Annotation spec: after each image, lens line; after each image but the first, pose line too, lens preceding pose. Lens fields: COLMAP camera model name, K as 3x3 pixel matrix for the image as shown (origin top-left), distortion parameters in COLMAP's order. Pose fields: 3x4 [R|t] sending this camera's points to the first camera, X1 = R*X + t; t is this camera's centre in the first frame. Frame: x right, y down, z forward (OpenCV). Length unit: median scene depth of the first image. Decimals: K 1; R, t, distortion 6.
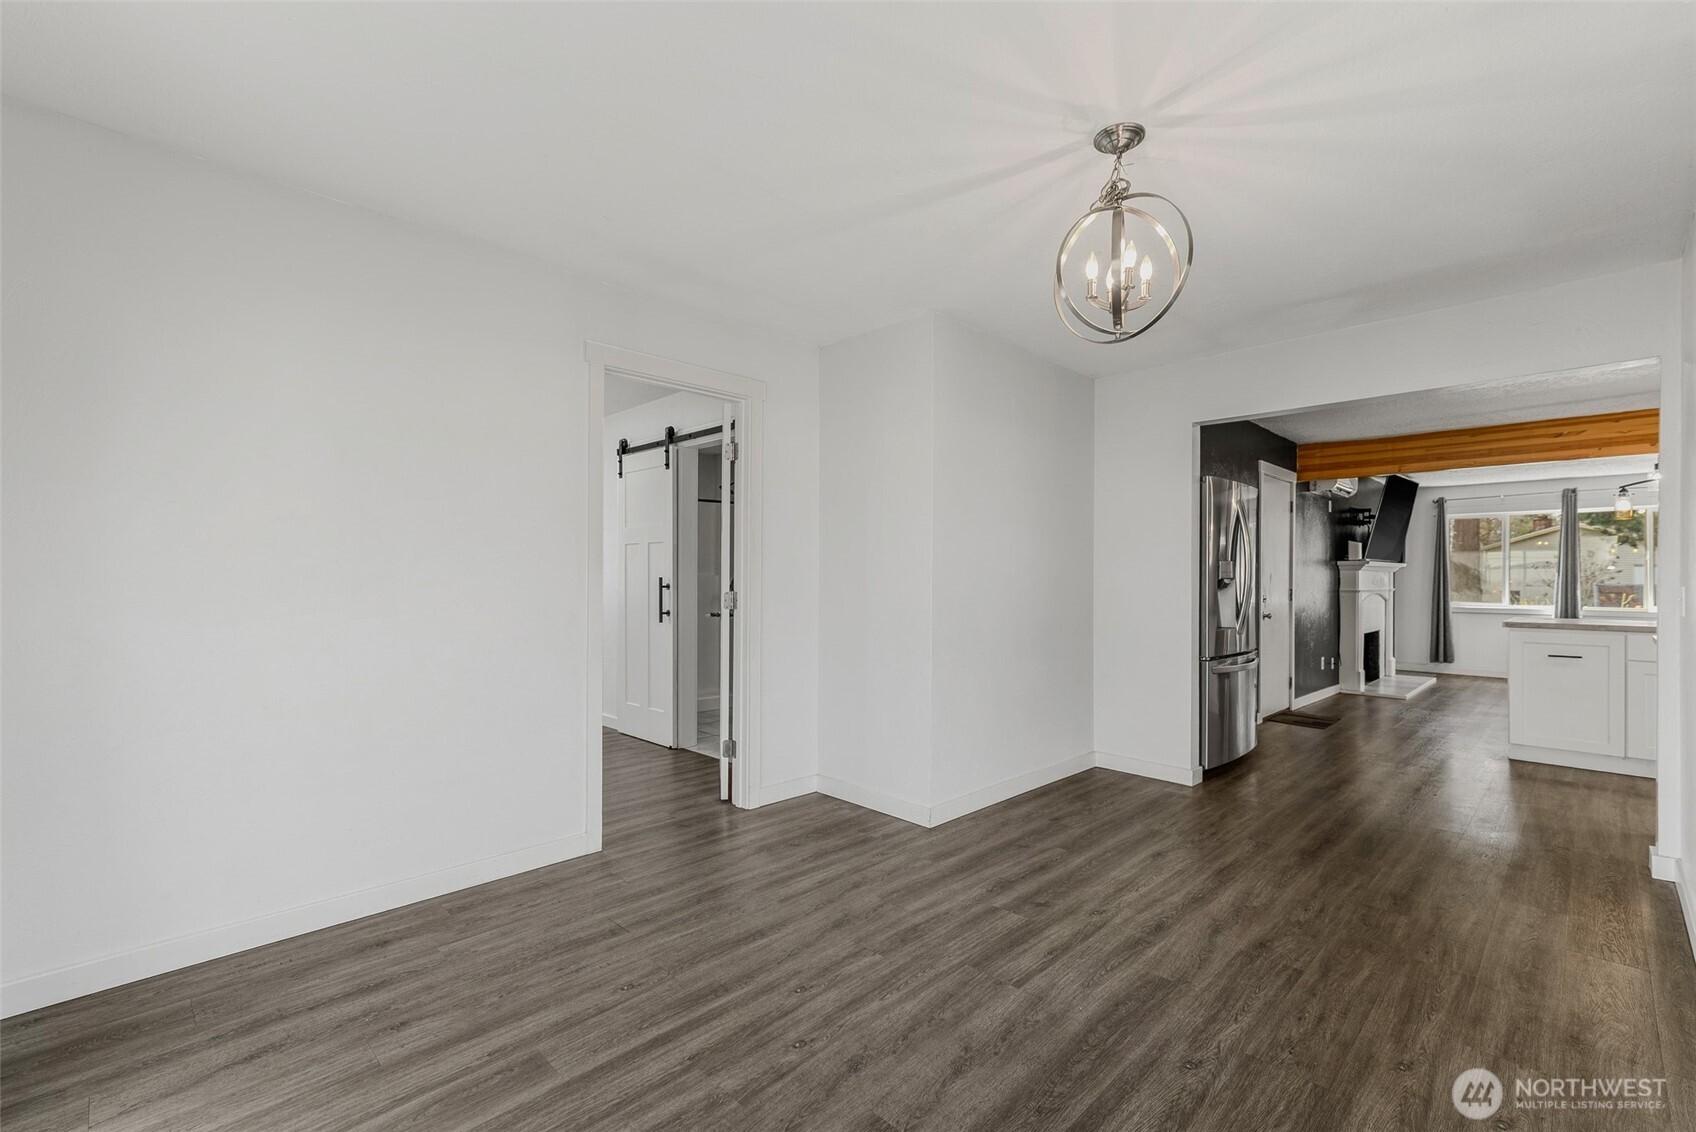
lens RADIAL K [[730.7, 0, 858.3], [0, 730.7, 566.4], [0, 0, 1]] dist [0.016235, -0.000166]
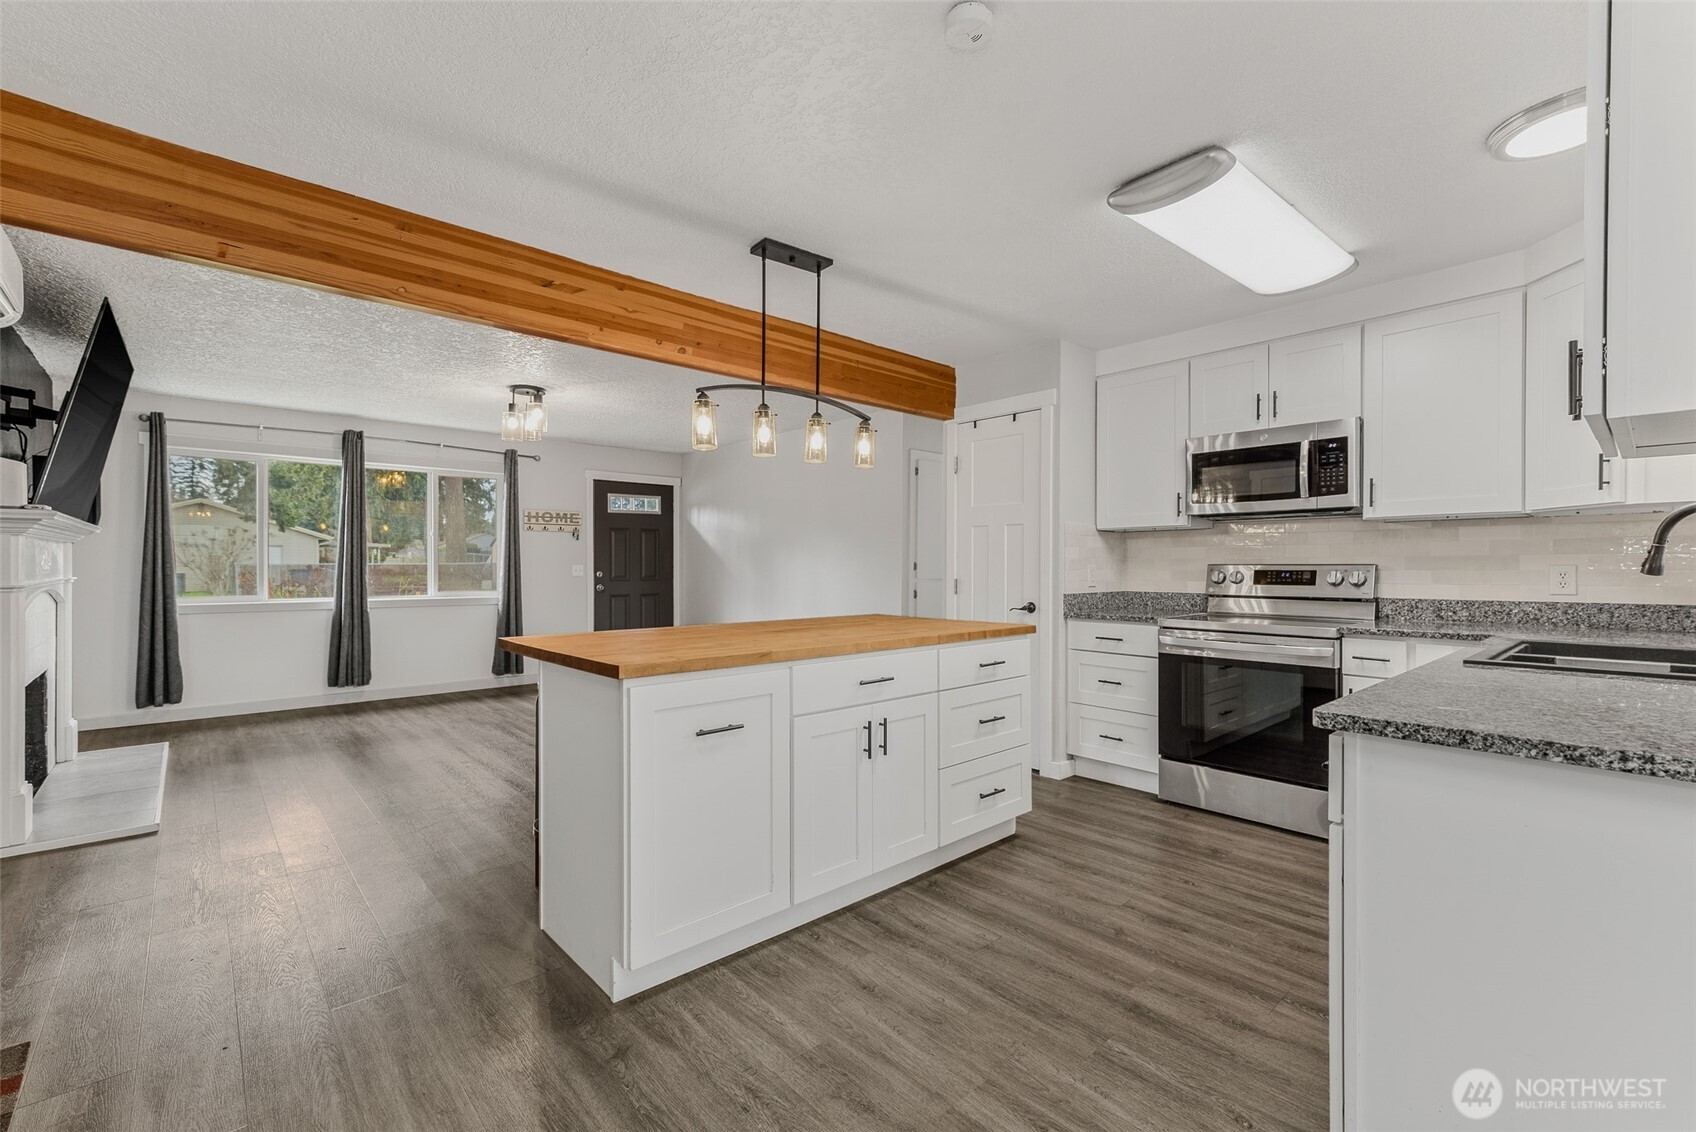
lens RADIAL K [[730.7, 0, 858.3], [0, 730.7, 566.4], [0, 0, 1]] dist [0.016235, -0.000166]
pose [[0.053788, -0.007752, 0.998522, 0.272528], [-0.020706, 0.999746, 0.008877, 0.008851], [-0.998338, -0.021153, 0.053613, 0.468602]]
